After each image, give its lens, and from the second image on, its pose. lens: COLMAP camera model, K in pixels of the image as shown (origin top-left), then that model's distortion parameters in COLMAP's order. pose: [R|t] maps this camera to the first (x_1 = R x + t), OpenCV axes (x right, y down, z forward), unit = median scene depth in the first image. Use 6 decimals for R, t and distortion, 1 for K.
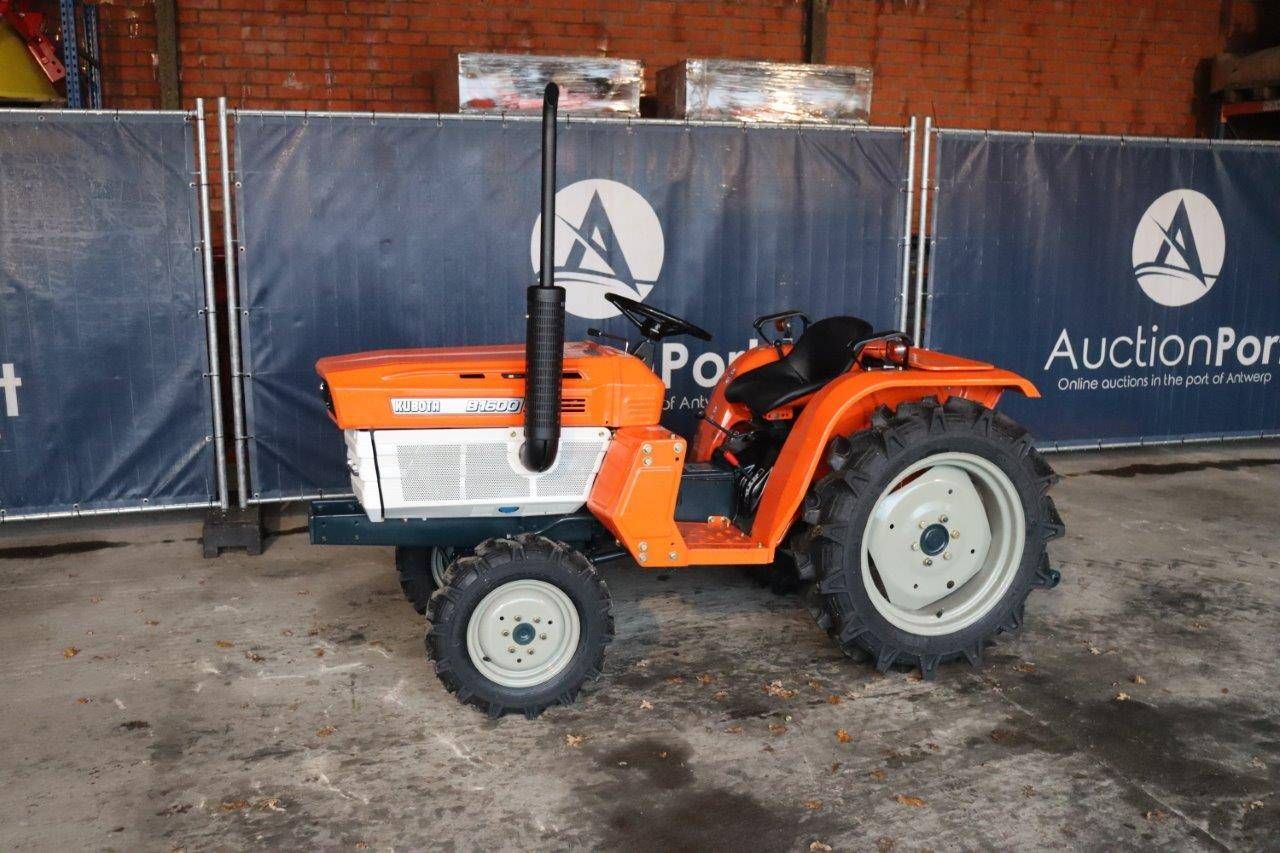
lens RADIAL K [[1231.2, 0, 635.1], [0, 1231.2, 423.0], [0, 0, 1]] dist [-0.115976, 0.179657]
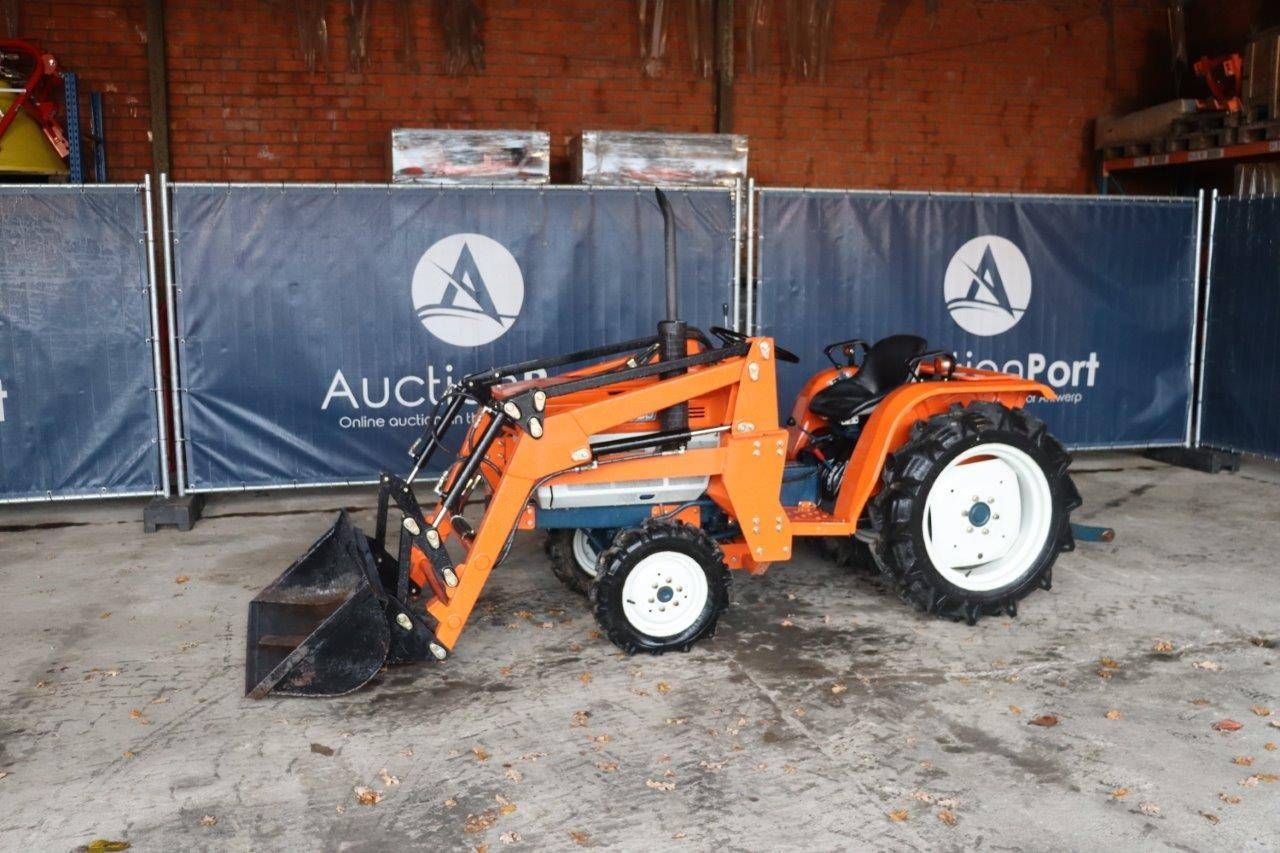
lens RADIAL K [[1207.1, 0, 634.8], [0, 1207.1, 420.6], [0, 0, 1]] dist [-0.124041, 0.175941]
pose [[0.998843, -0.000705, -0.048094, 0.179780], [-0.001142, 0.999264, -0.038352, 0.033559], [0.048086, 0.038363, 0.998106, -0.181254]]
